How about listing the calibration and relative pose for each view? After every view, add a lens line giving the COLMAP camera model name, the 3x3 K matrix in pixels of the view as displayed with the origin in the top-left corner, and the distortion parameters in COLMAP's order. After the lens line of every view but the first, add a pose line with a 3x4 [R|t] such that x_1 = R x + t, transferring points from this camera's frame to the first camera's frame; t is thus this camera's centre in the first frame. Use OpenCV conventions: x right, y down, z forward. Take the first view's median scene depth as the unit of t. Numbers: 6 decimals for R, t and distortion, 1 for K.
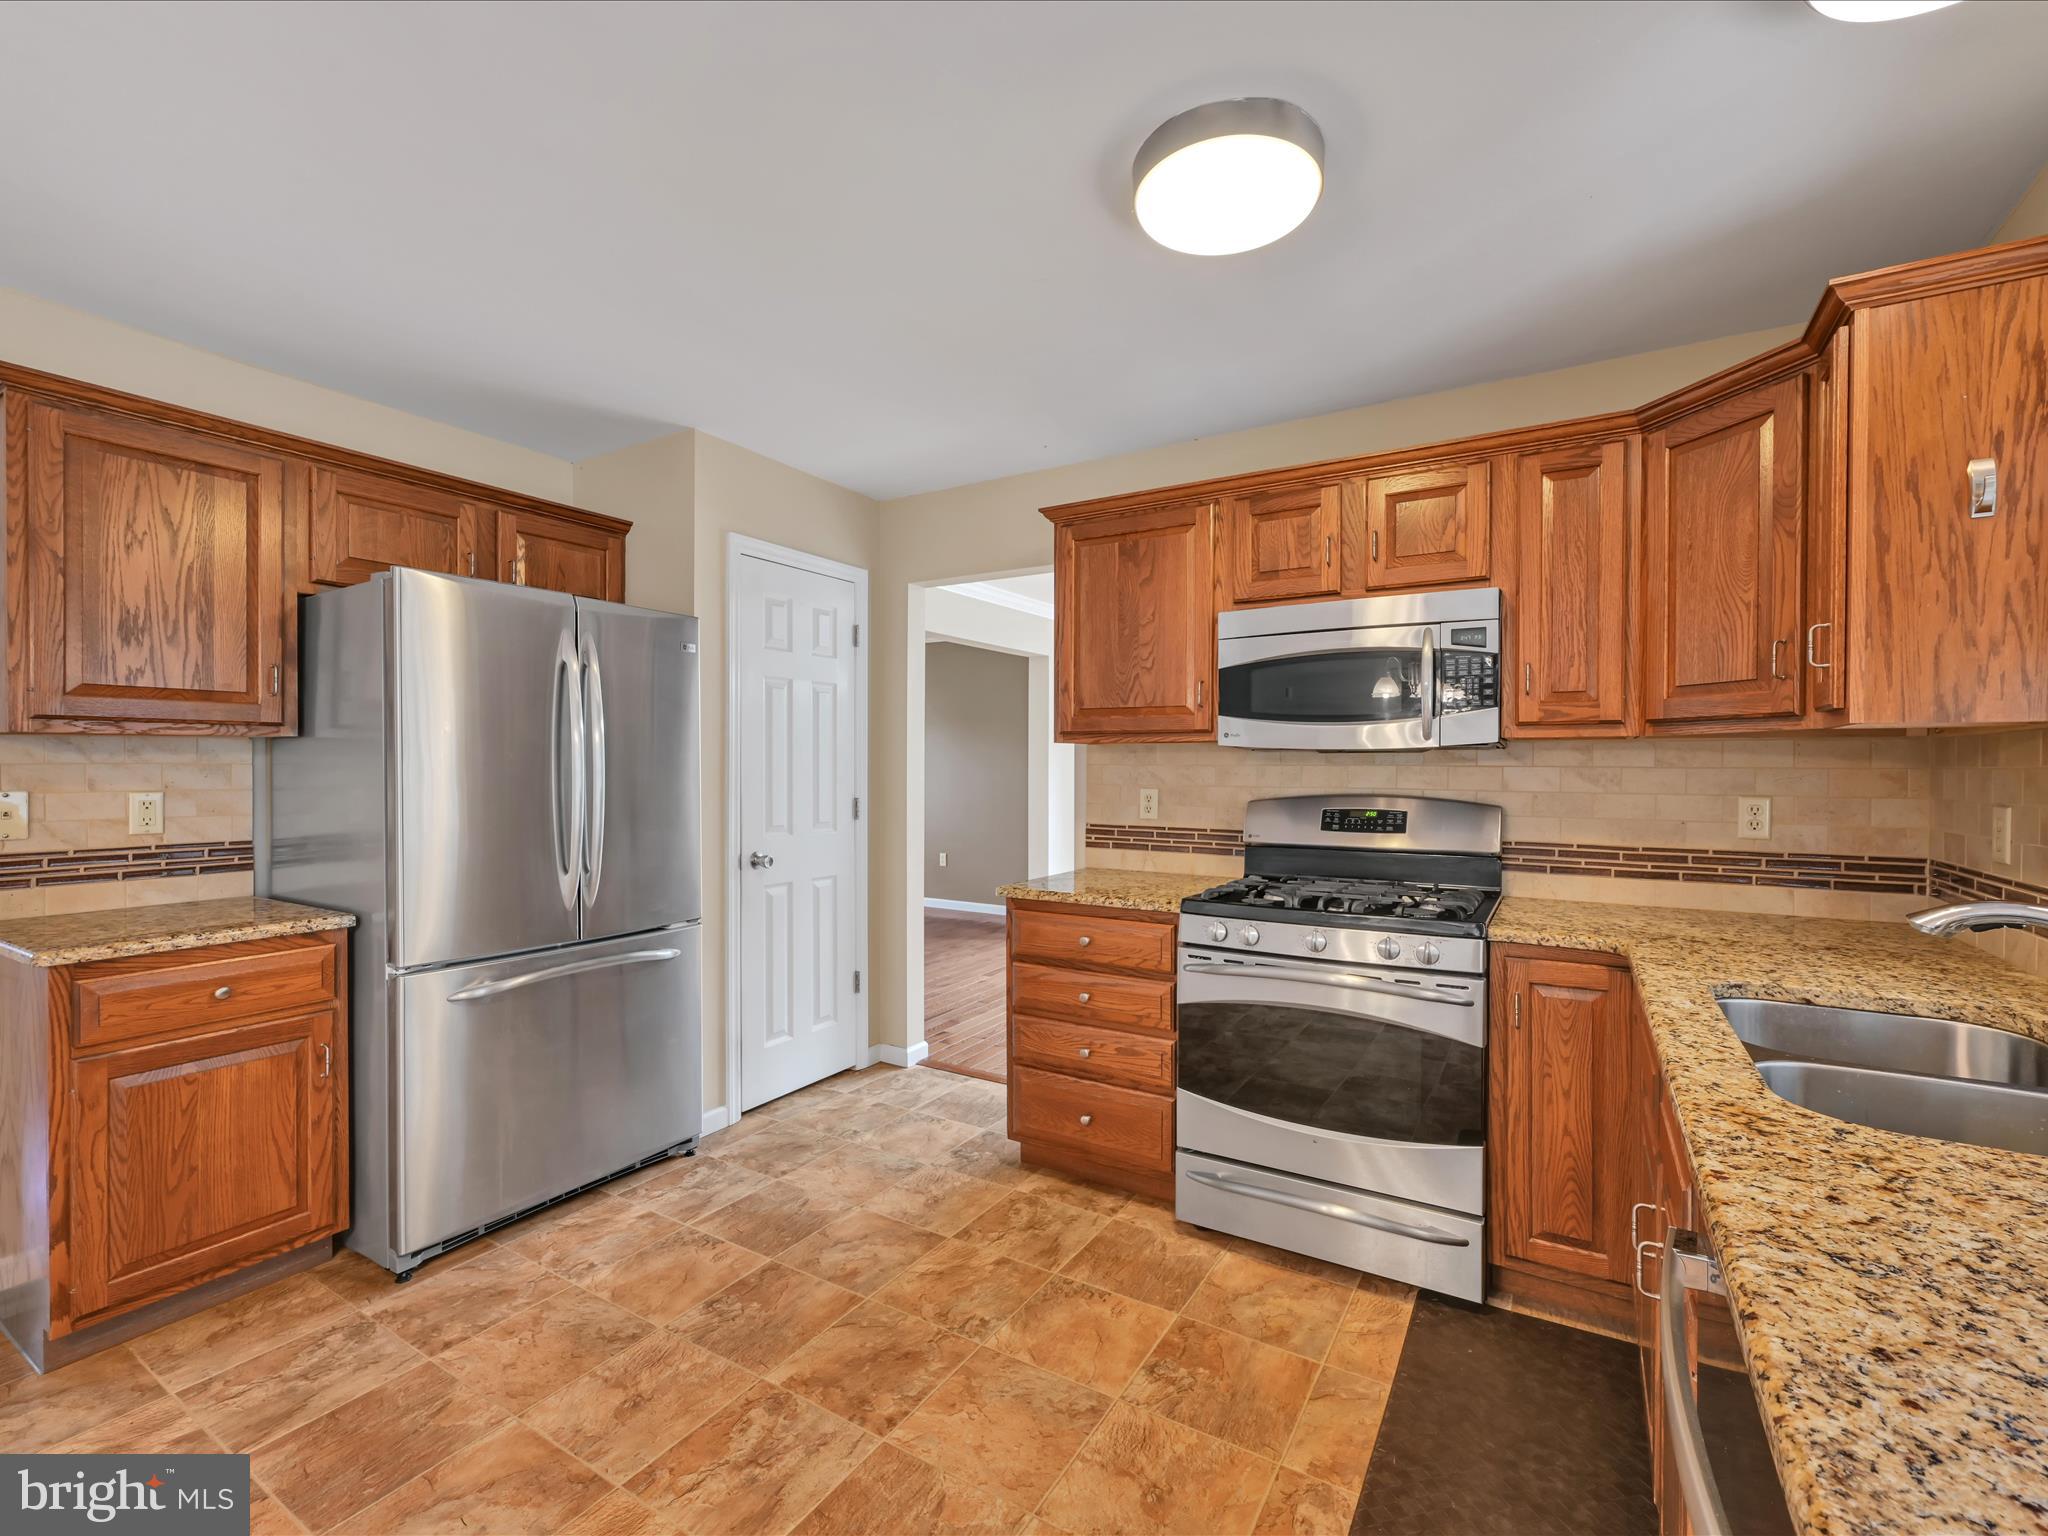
lens RADIAL K [[897.4, 0, 1022.5], [0, 897.4, 774.0], [0, 0, 1]] dist [0.000725, -0.000171]
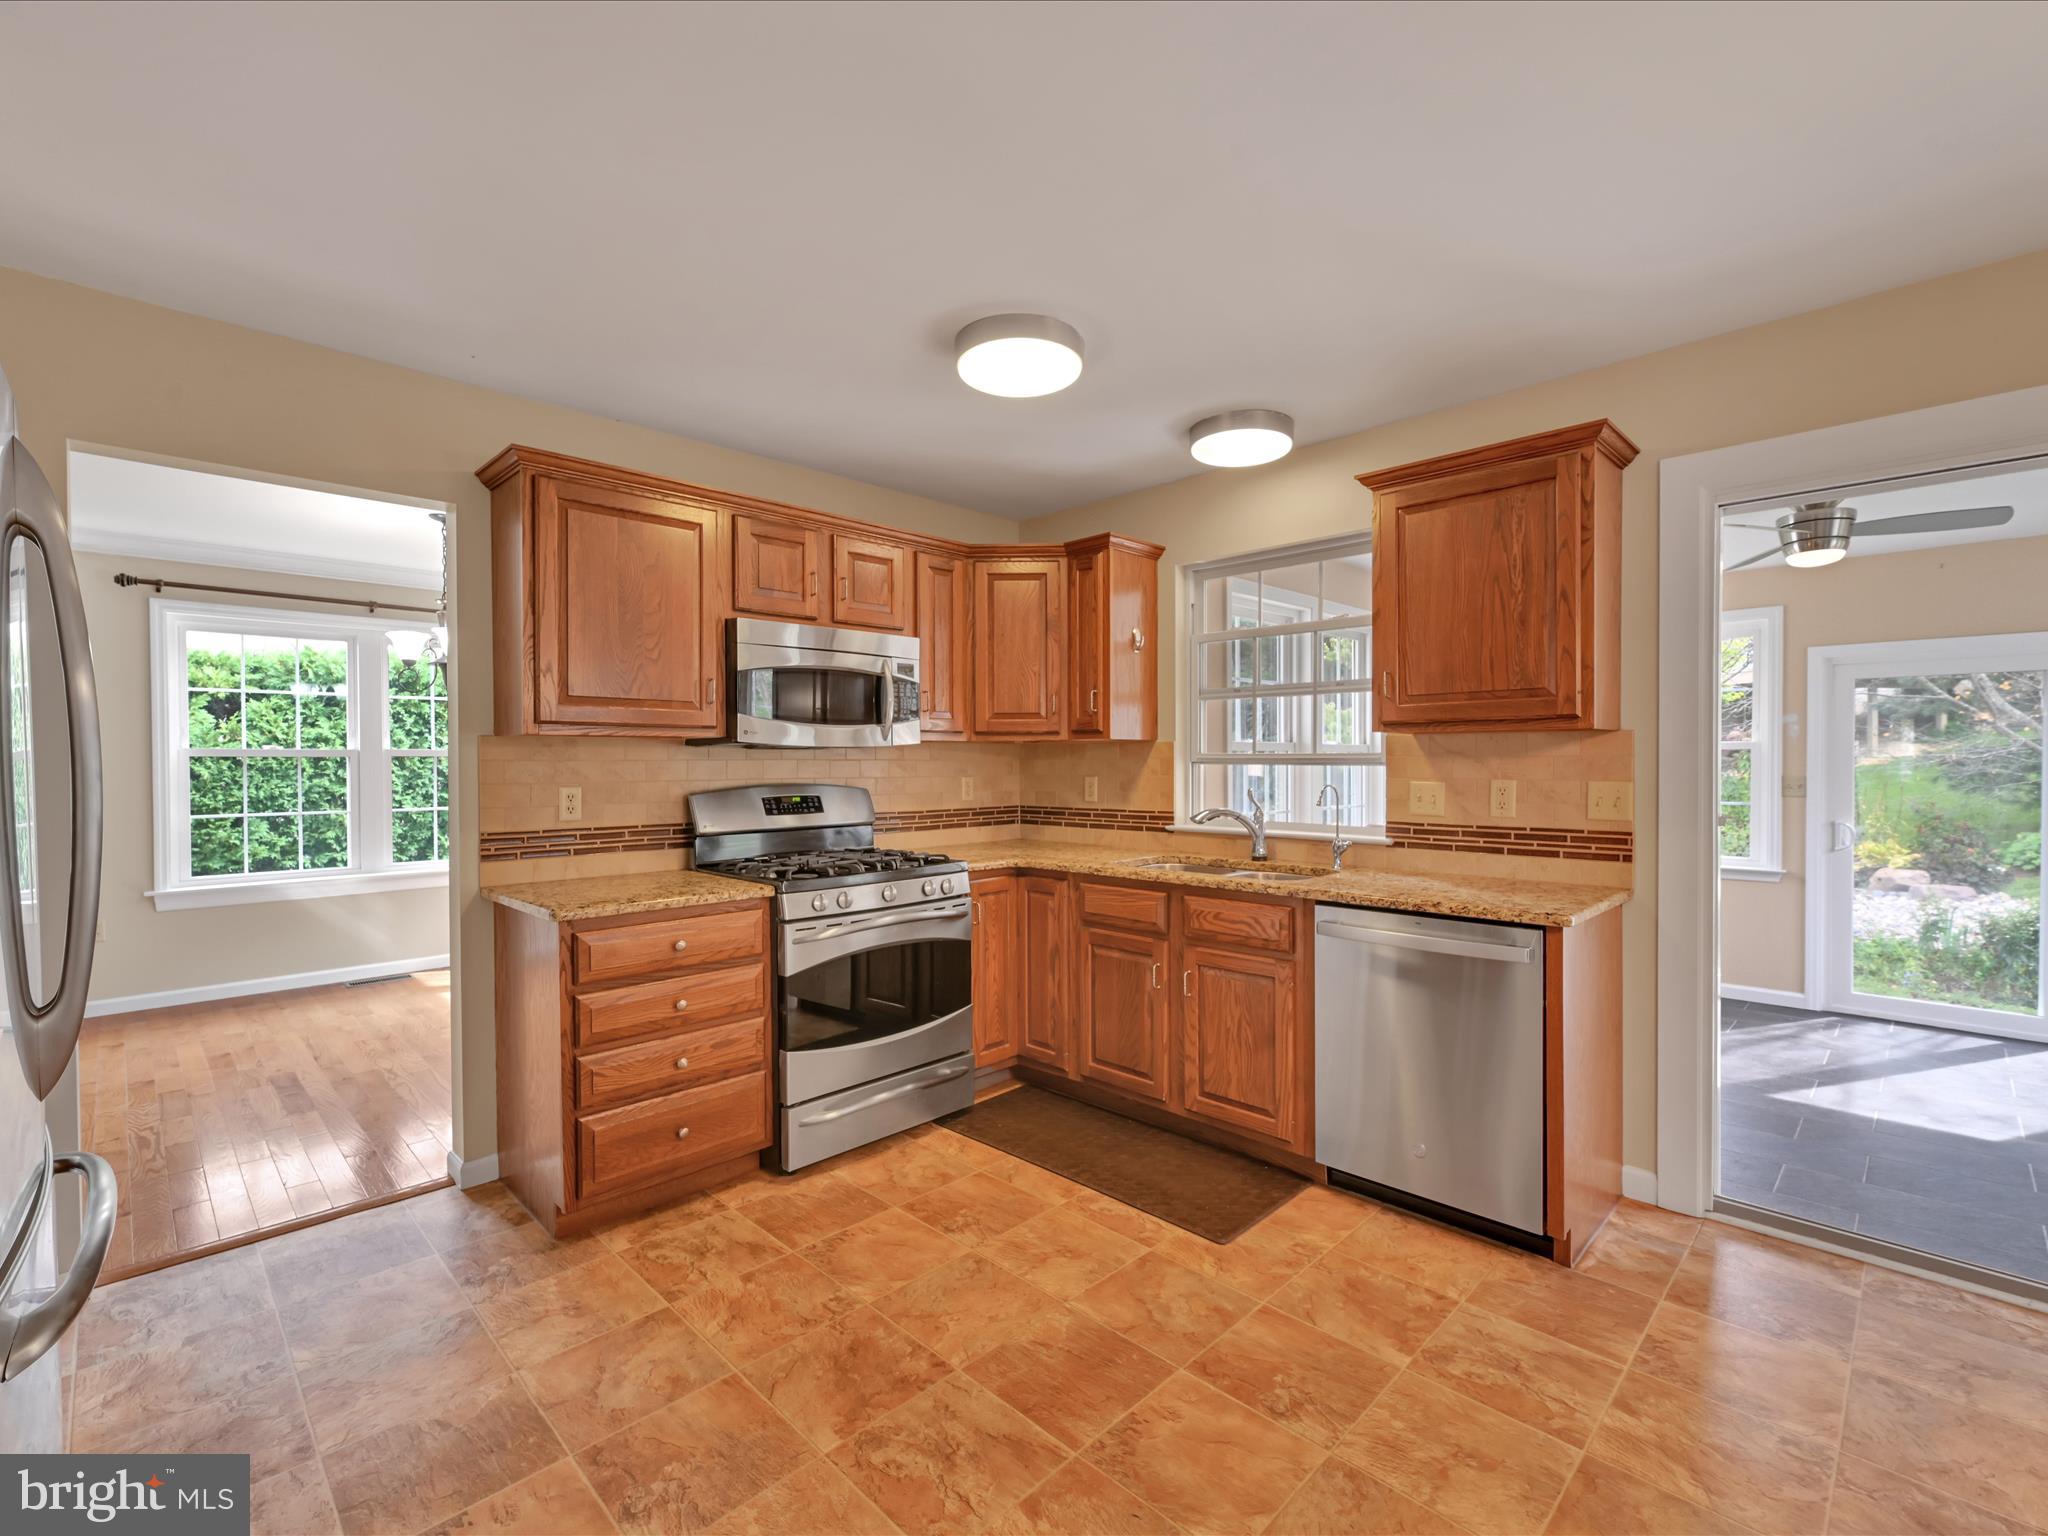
lens RADIAL K [[912.7, 0, 1024.0], [0, 912.7, 768.0], [0, 0, 1]] dist [0.000723, -0.000178]
pose [[0.238629, -0.010643, 0.971053, -0.832227], [0.015055, 0.999860, 0.007259, -0.002921], [-0.970994, 0.012887, 0.238756, 0.441550]]
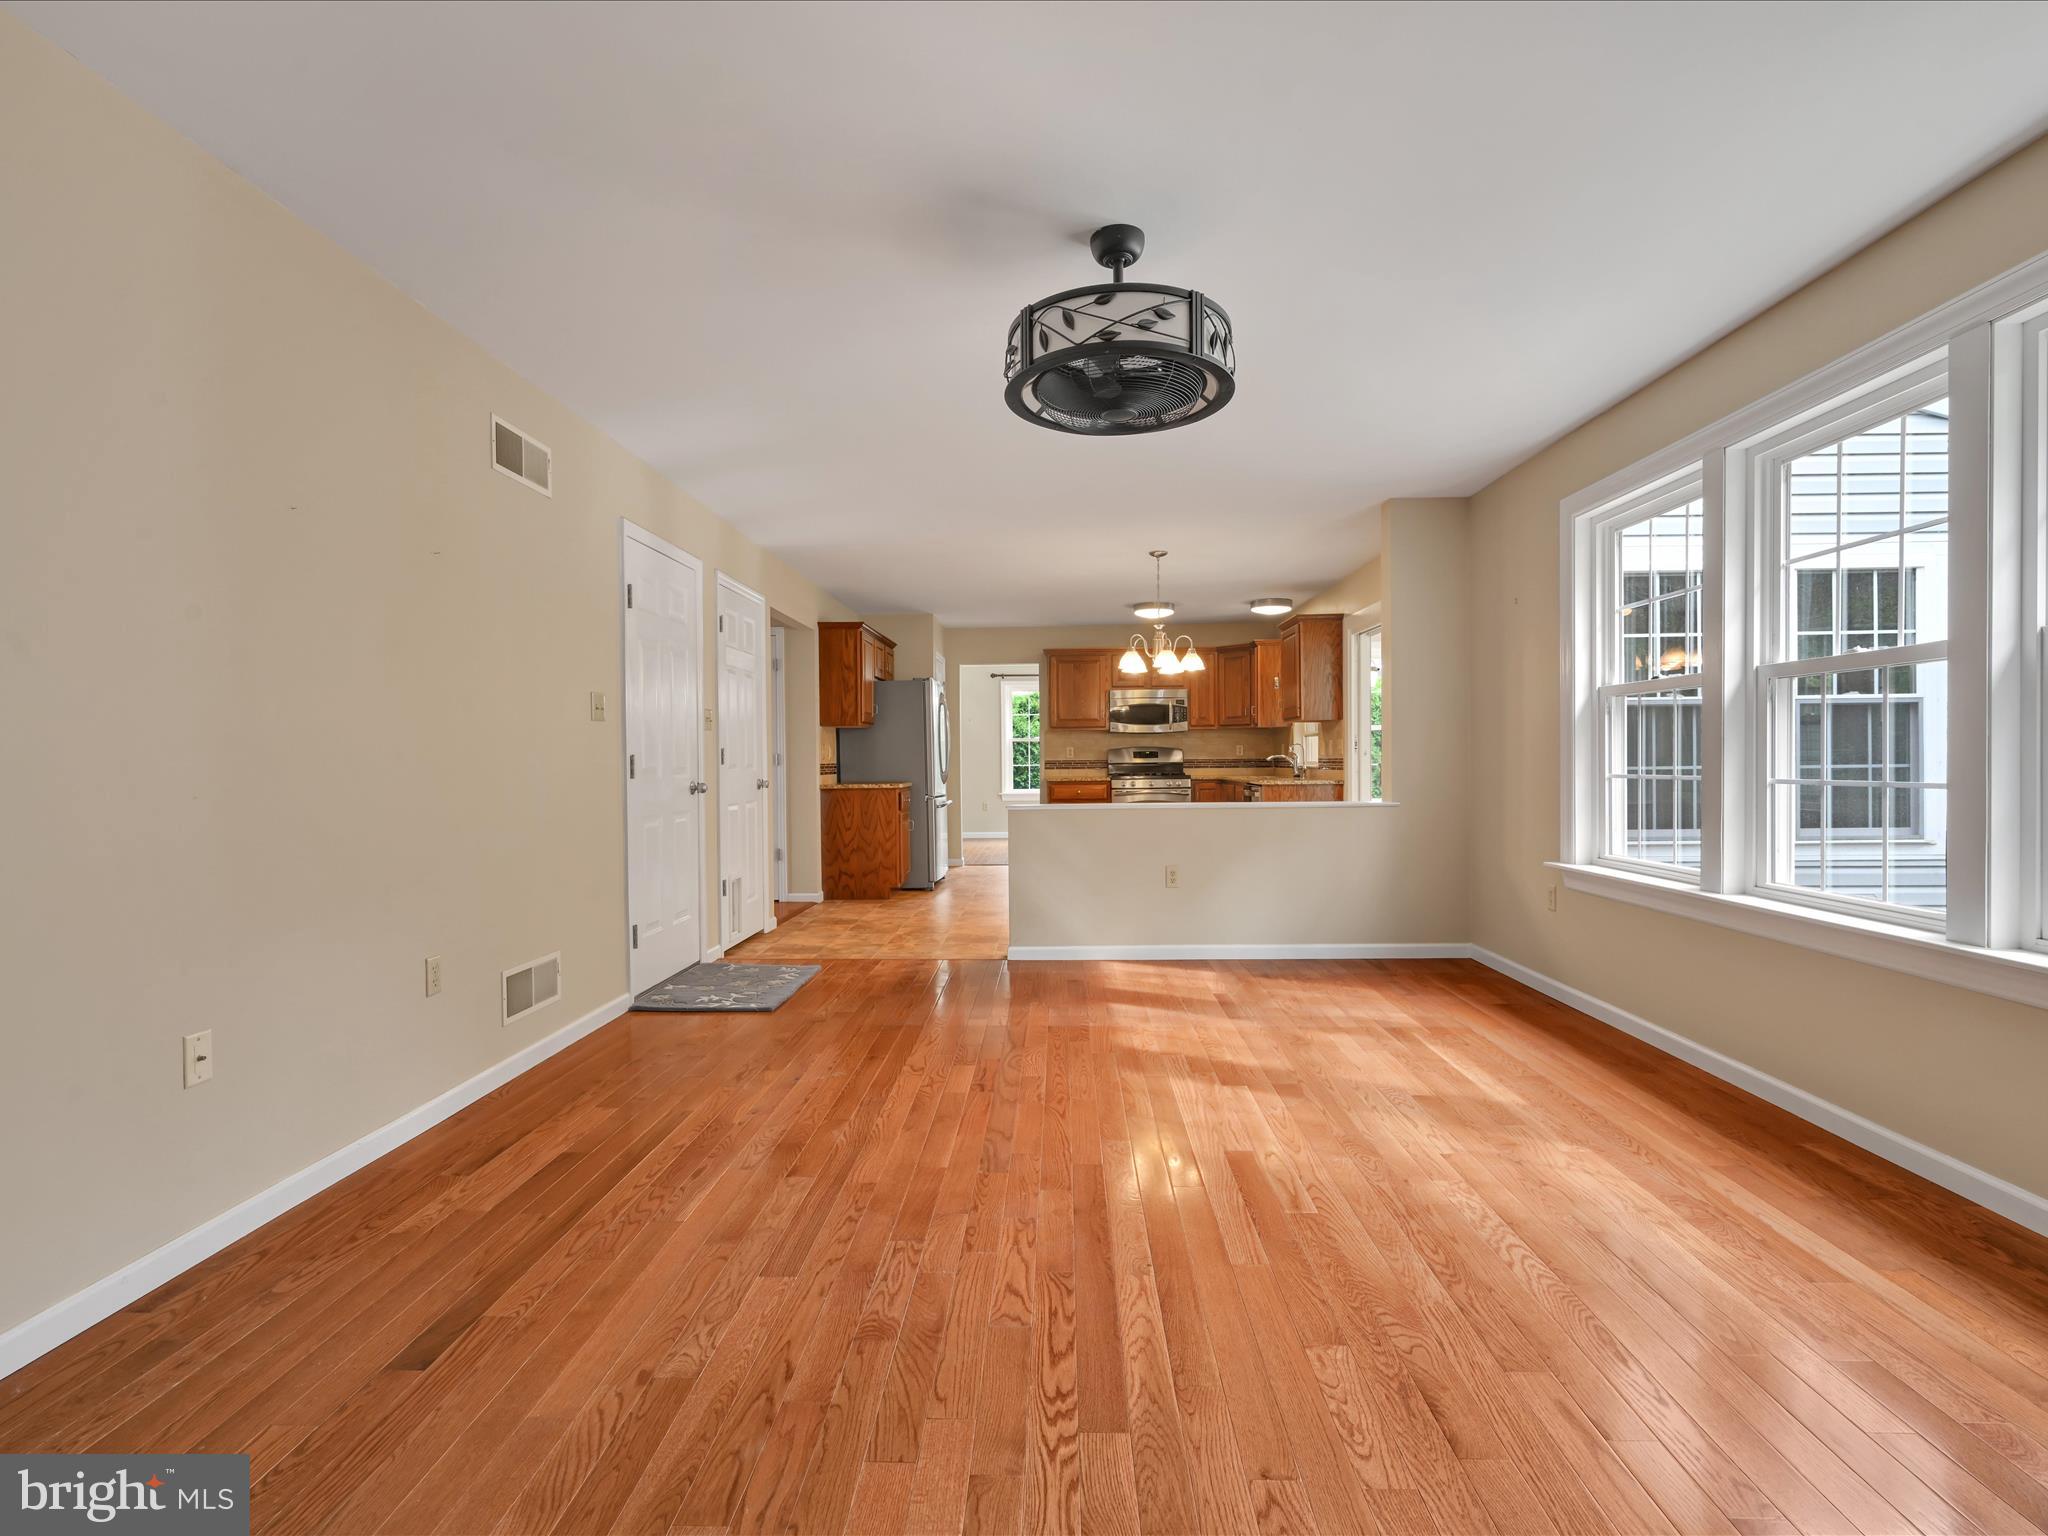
lens RADIAL K [[912.7, 0, 1024.0], [0, 912.7, 768.0], [0, 0, 1]] dist [0.000723, -0.000178]
pose [[0.872026, -0.018112, 0.489124, -1.797390], [0.017343, 0.999831, 0.006104, 0.079952], [-0.489152, 0.003160, 0.872193, -1.846358]]
